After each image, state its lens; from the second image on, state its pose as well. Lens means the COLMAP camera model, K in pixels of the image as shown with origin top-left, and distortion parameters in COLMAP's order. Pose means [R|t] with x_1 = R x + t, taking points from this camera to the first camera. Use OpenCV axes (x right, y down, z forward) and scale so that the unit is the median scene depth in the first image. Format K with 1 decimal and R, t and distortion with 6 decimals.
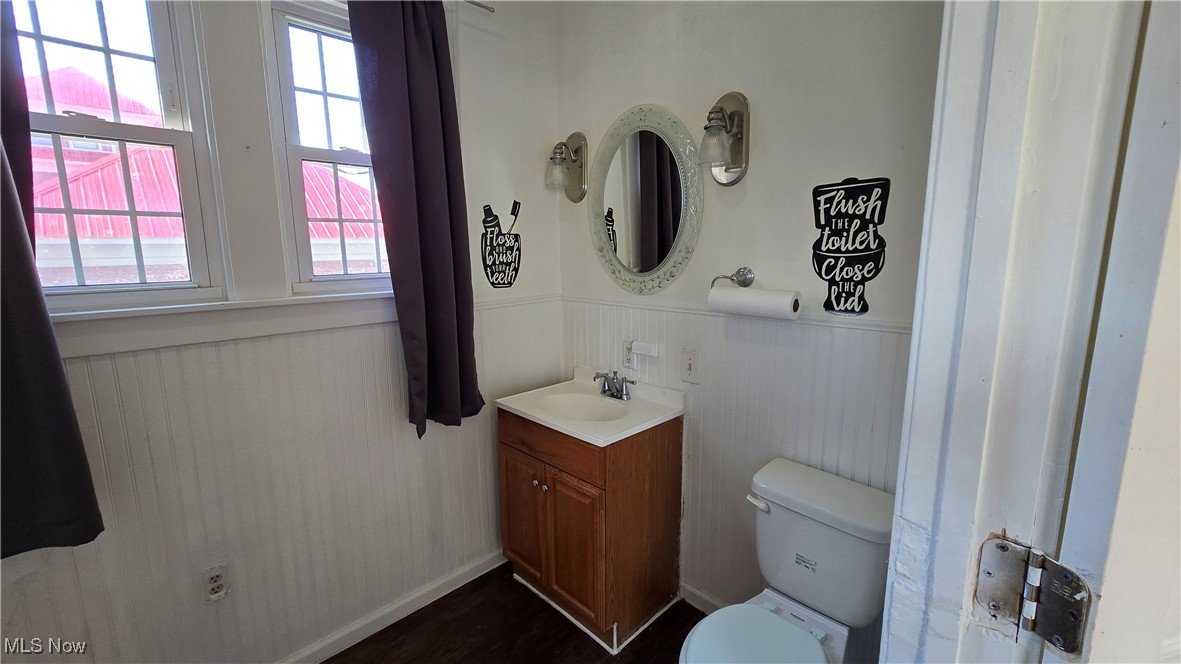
lens RADIAL K [[487.1, 0, 590.5], [0, 487.1, 332.0], [0, 0, 1]] dist [-0.002634, -0.000247]
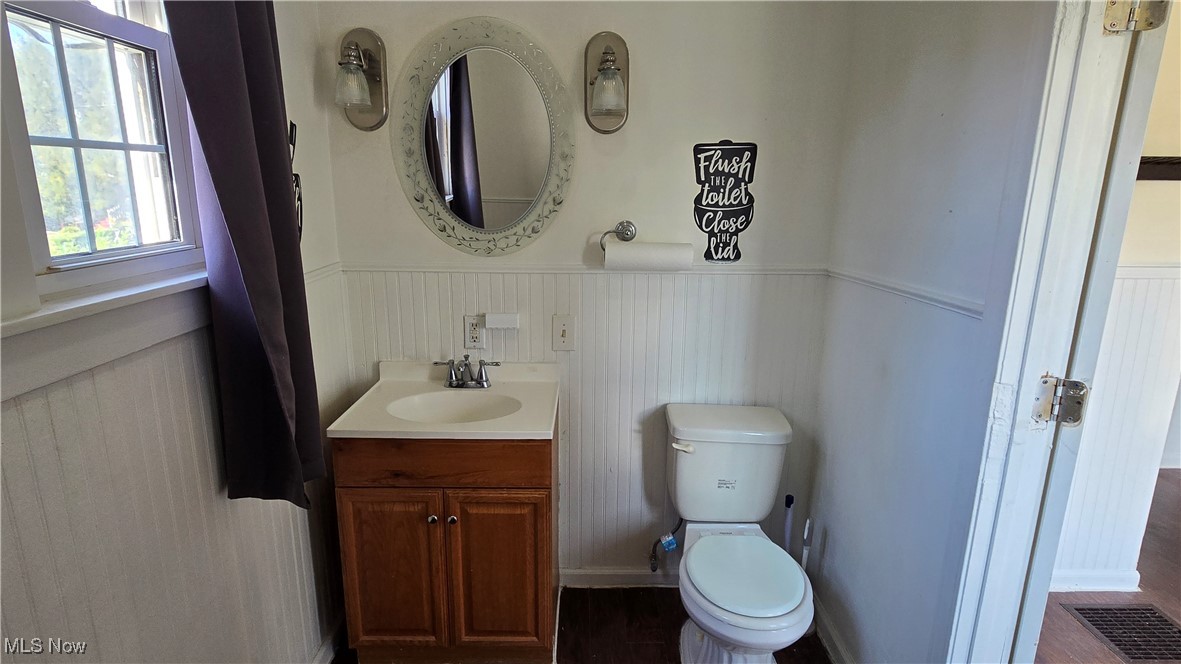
lens RADIAL K [[612.9, 0, 590.5], [0, 612.9, 332.0], [0, 0, 1]] dist [-0.001181, -0.000270]
pose [[0.694424, -0.149671, 0.703828, -0.716584], [0.102499, 0.988729, 0.109127, -0.063058], [-0.712228, -0.003638, 0.701939, 0.222154]]
